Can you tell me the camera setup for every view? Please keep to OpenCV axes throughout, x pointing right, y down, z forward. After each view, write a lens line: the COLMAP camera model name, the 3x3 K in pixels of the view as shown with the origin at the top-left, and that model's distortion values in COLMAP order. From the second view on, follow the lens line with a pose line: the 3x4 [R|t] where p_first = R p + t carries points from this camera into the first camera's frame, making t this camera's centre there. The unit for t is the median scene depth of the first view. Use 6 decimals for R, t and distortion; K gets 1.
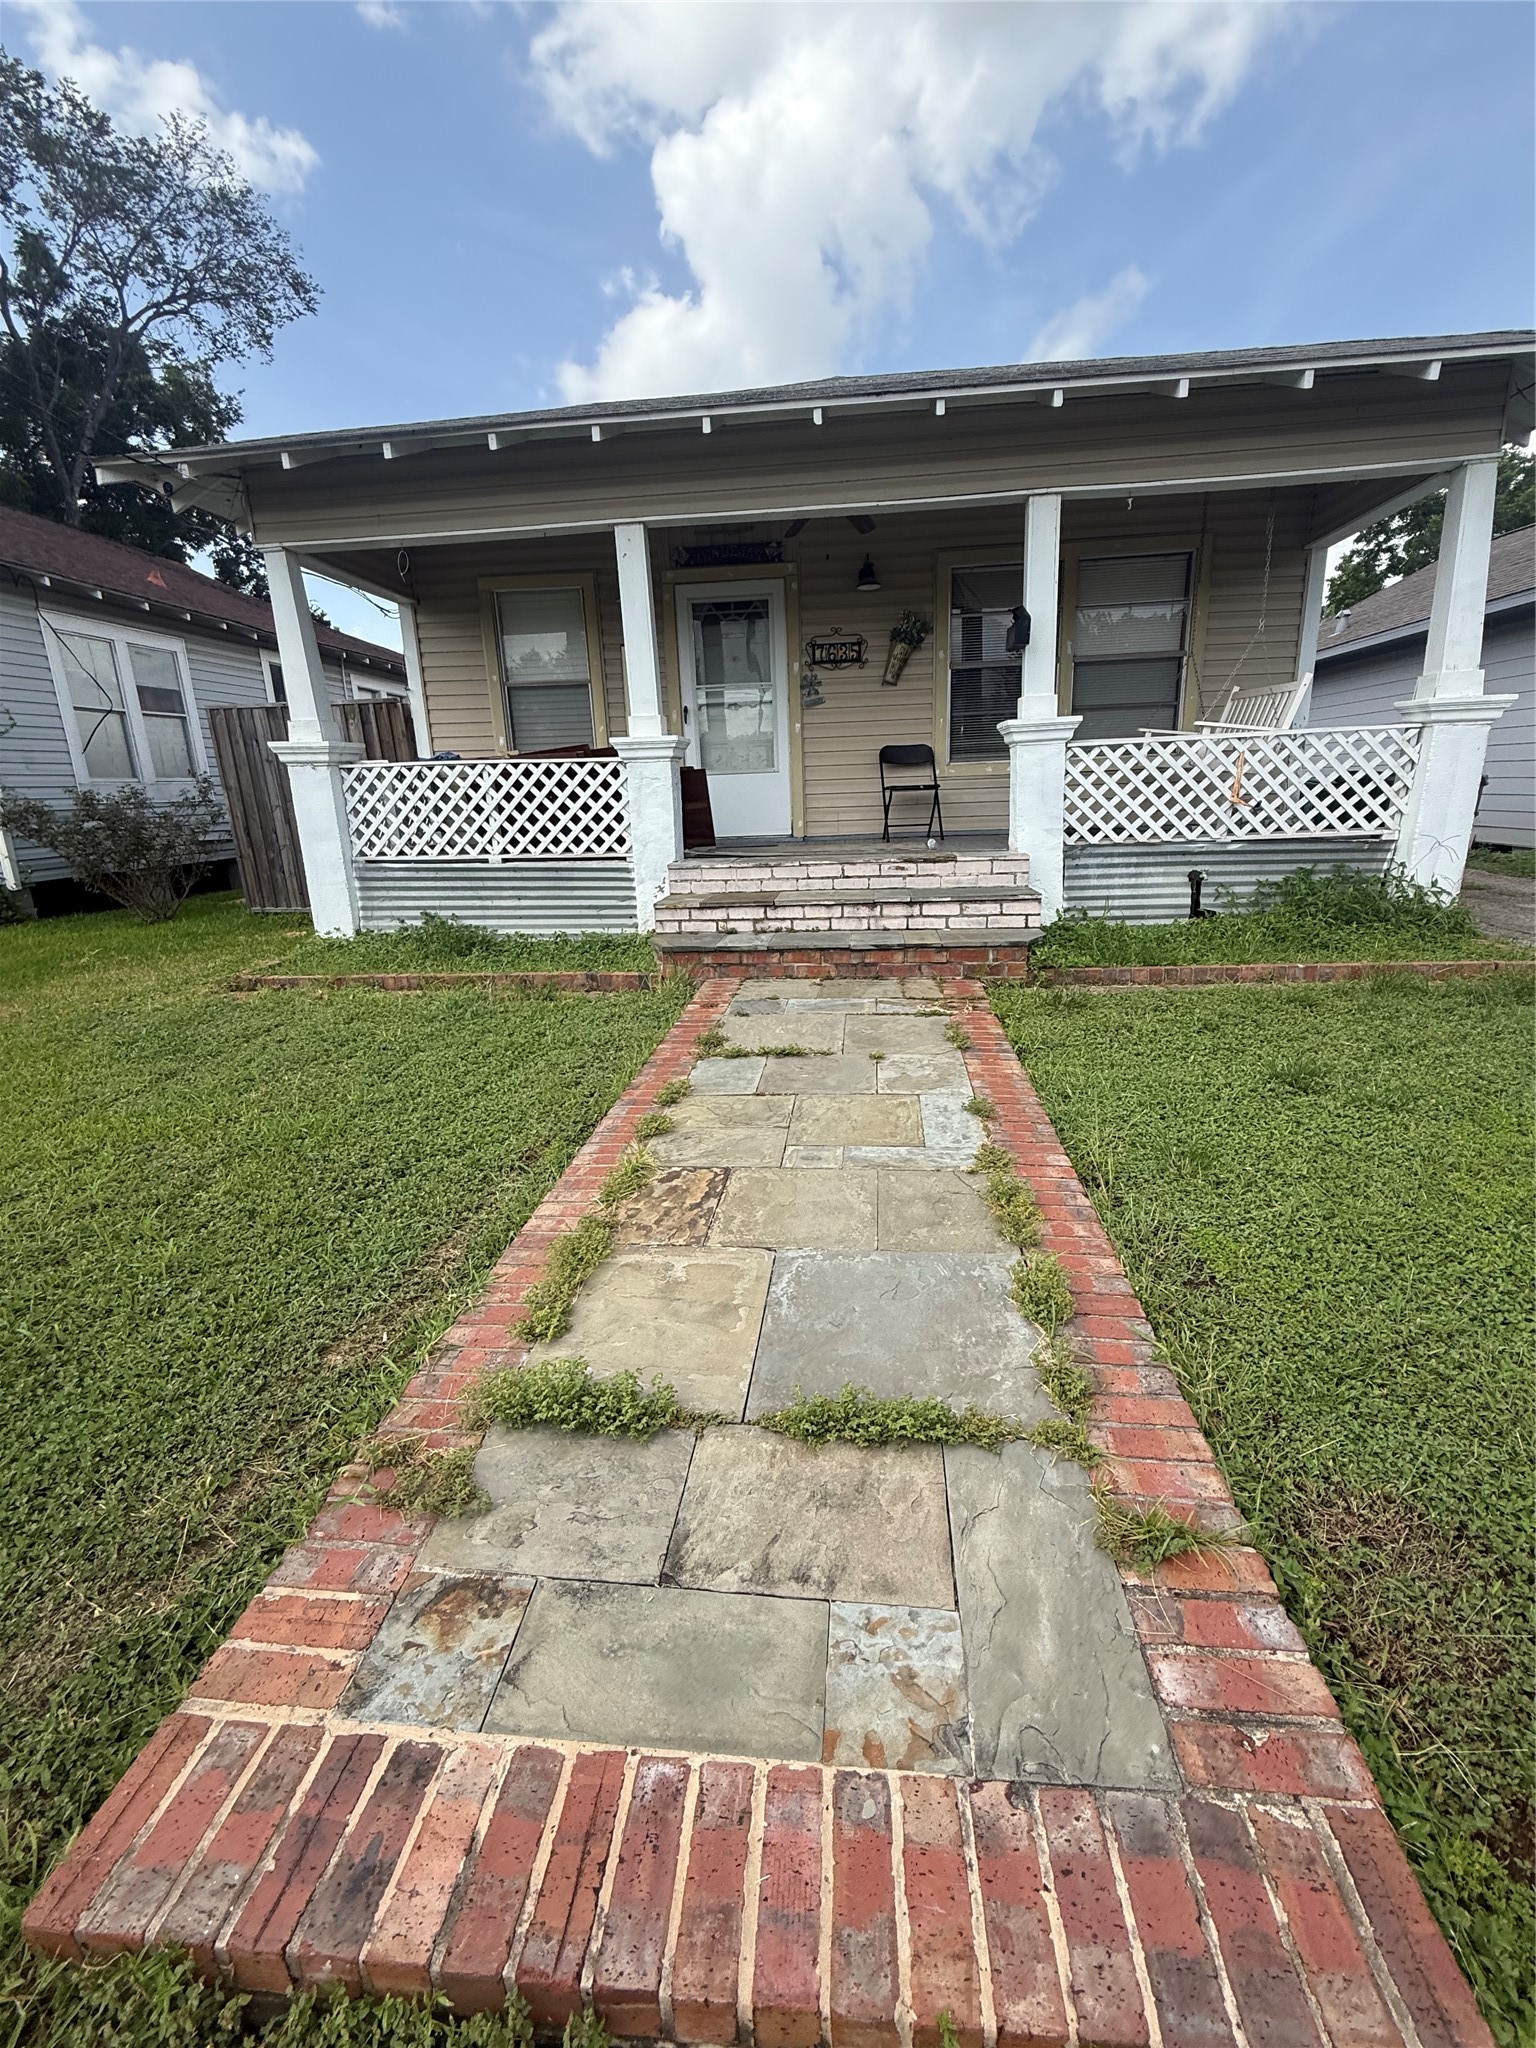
lens RADIAL K [[872.6, 0, 768.0], [0, 872.6, 1024.0], [0, 0, 1]] dist [0.008667, 0.000934]
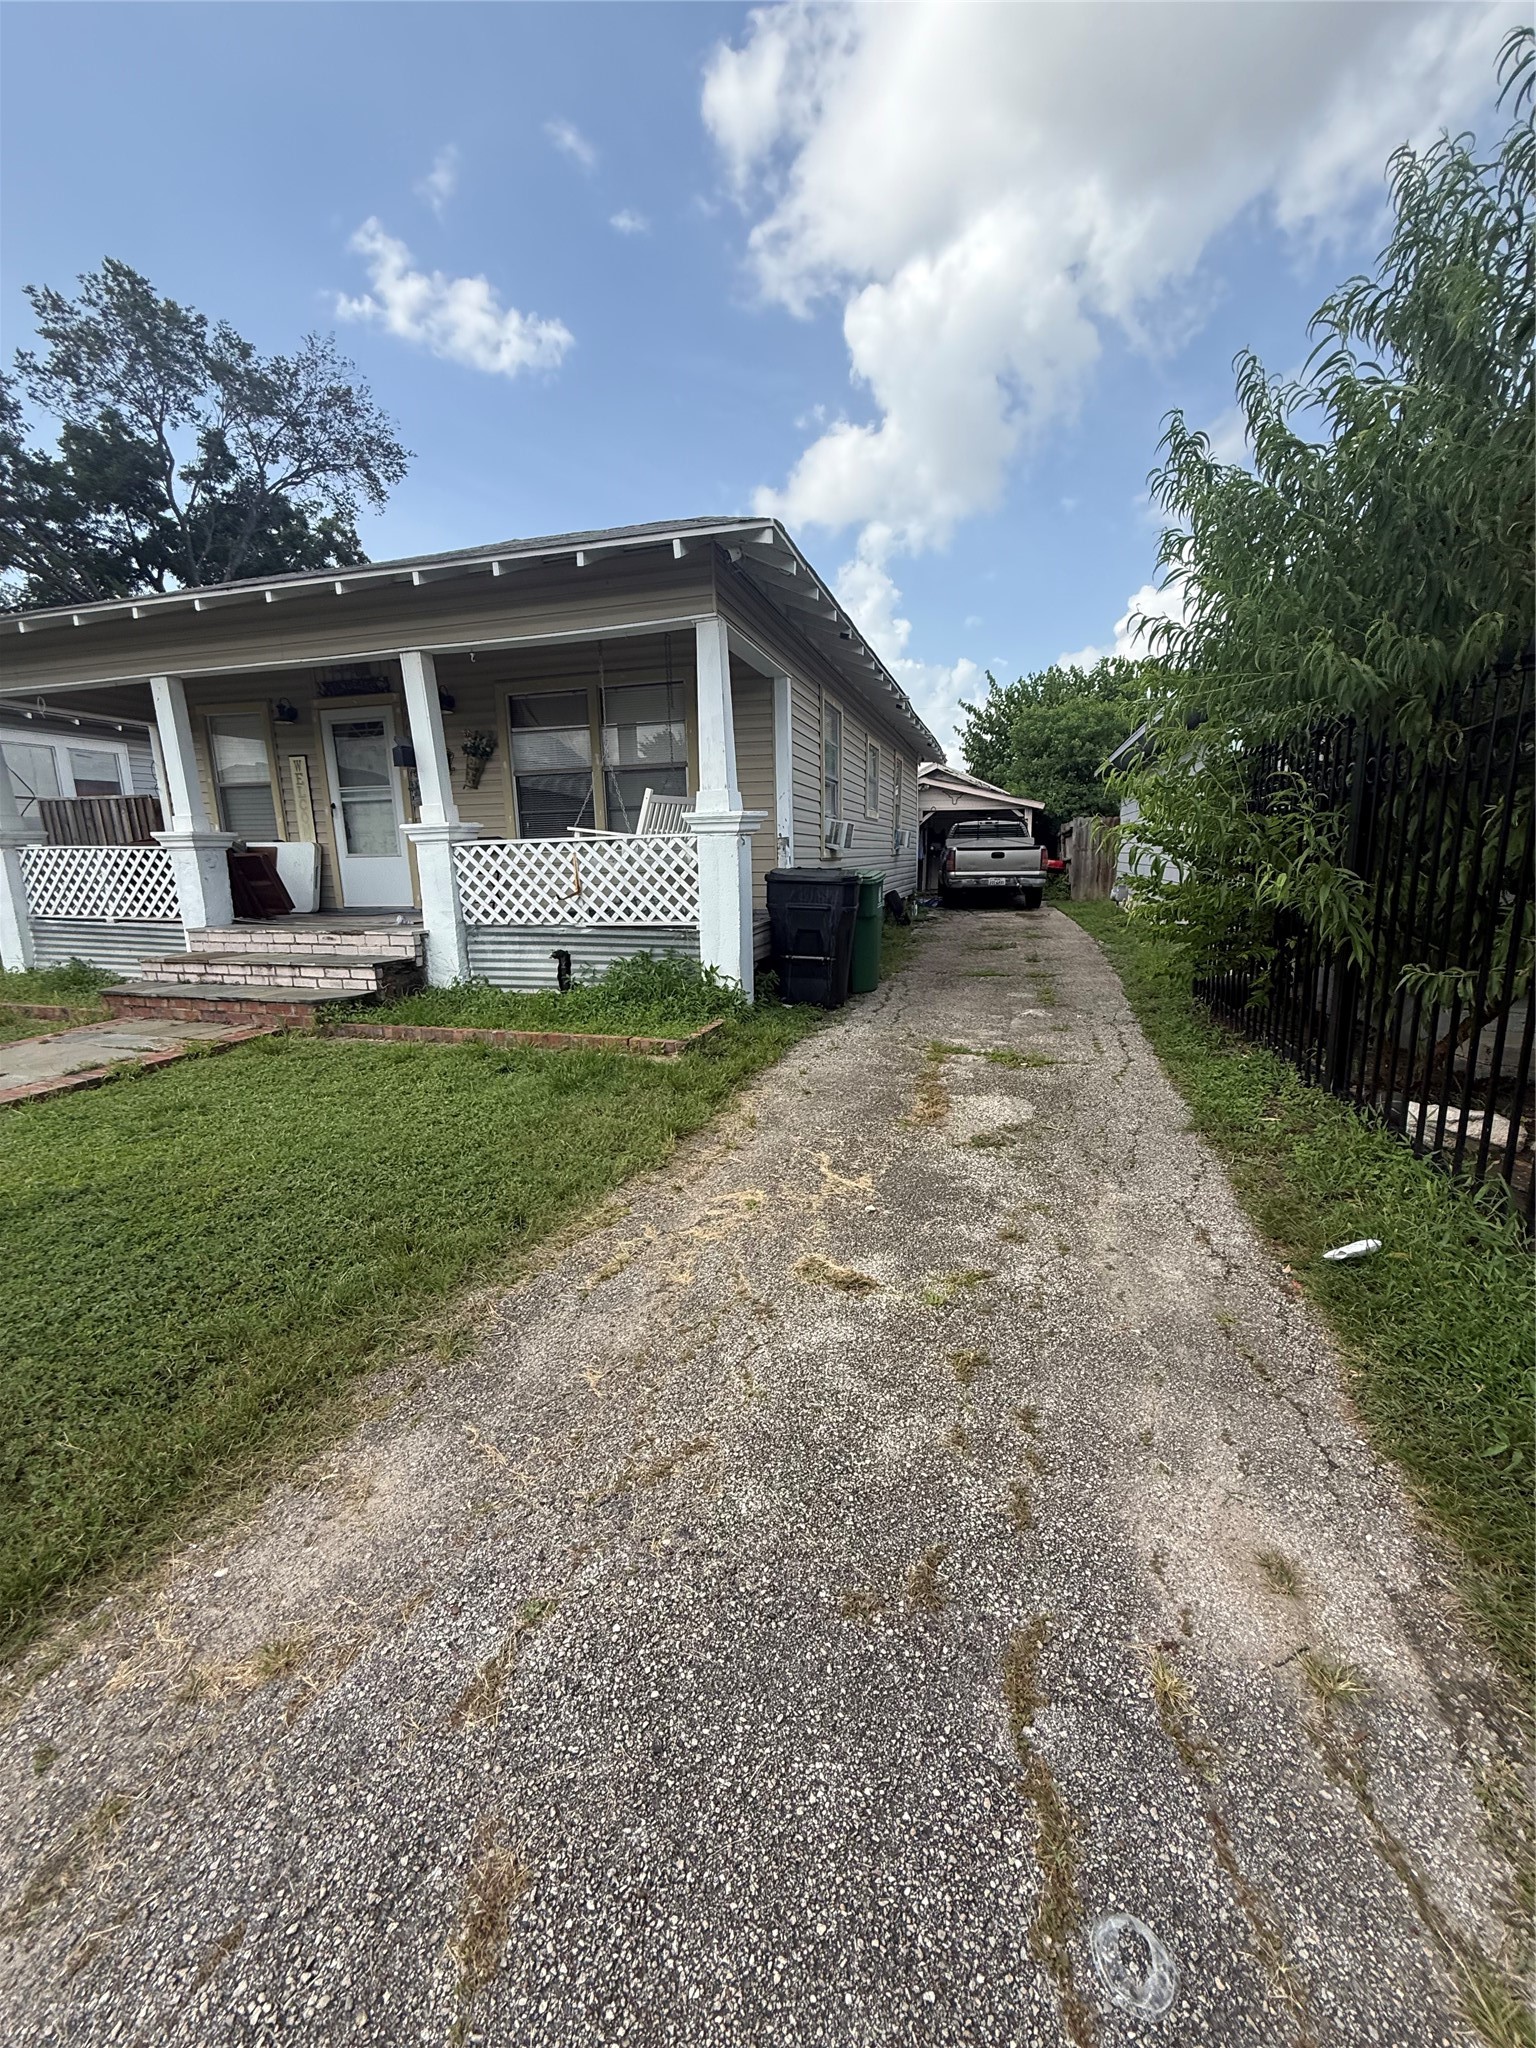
lens RADIAL K [[816.0, 0, 768.0], [0, 816.0, 1024.0], [0, 0, 1]] dist [0.020240, -0.000021]
pose [[0.980723, 0.056450, -0.187072, 0.971262], [-0.066179, 0.996739, -0.046172, -0.040924], [0.183856, 0.057662, 0.981260, -0.039469]]
